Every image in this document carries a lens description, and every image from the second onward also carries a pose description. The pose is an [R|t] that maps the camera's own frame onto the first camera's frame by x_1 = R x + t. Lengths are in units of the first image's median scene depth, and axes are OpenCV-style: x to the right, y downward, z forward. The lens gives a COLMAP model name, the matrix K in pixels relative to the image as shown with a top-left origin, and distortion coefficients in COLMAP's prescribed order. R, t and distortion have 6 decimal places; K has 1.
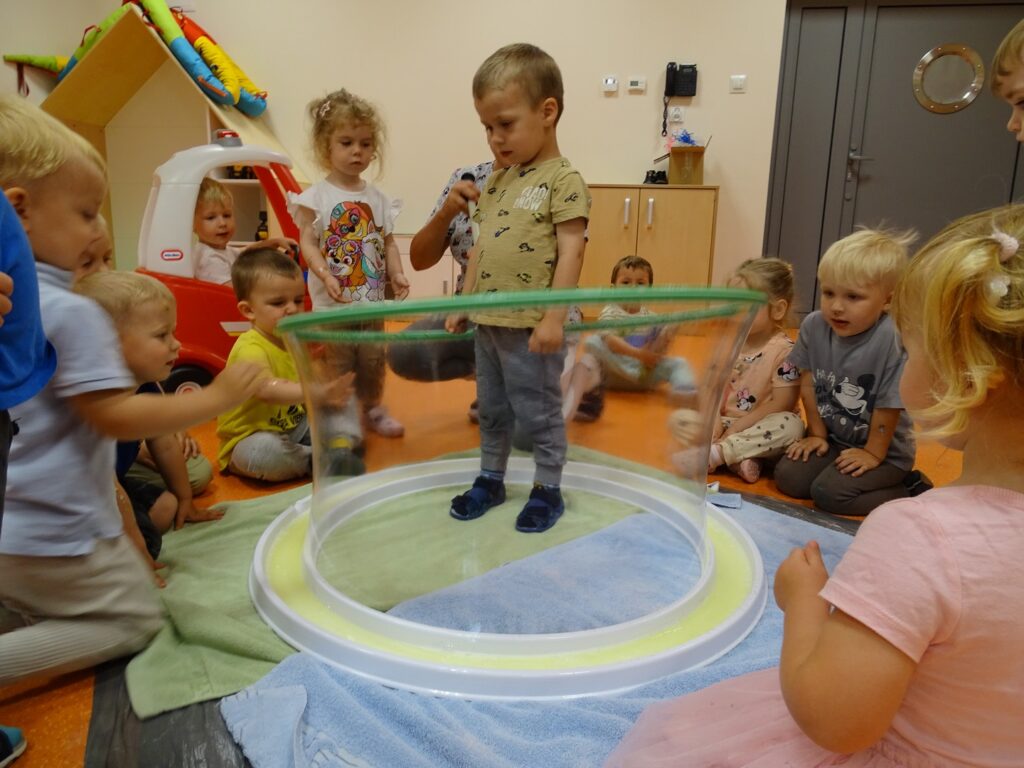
lens RADIAL K [[734.1, 0, 517.0], [0, 734.1, 382.7], [0, 0, 1]] dist [0.007096, -0.002146]
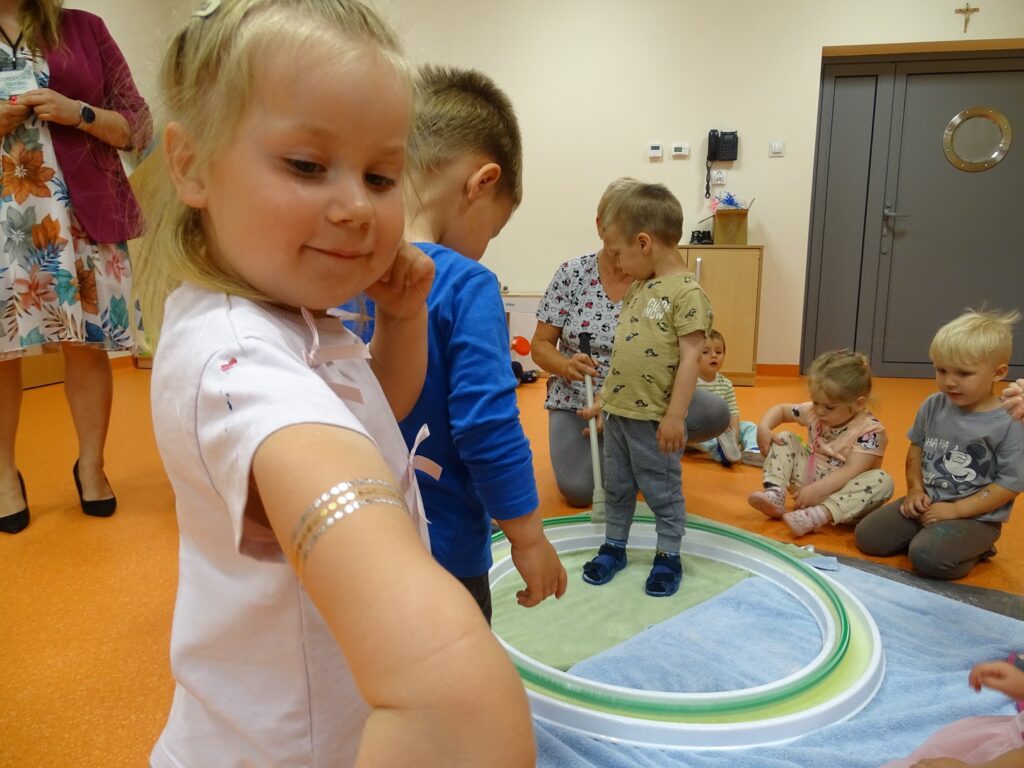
lens RADIAL K [[734.1, 0, 512.4], [0, 734.1, 384.1], [0, 0, 1]] dist [0.007096, -0.002146]
pose [[0.999650, -0.016360, -0.020770, -0.166532], [0.015577, 0.999181, -0.037335, -0.080348], [0.021364, 0.036999, 0.999087, -0.150178]]
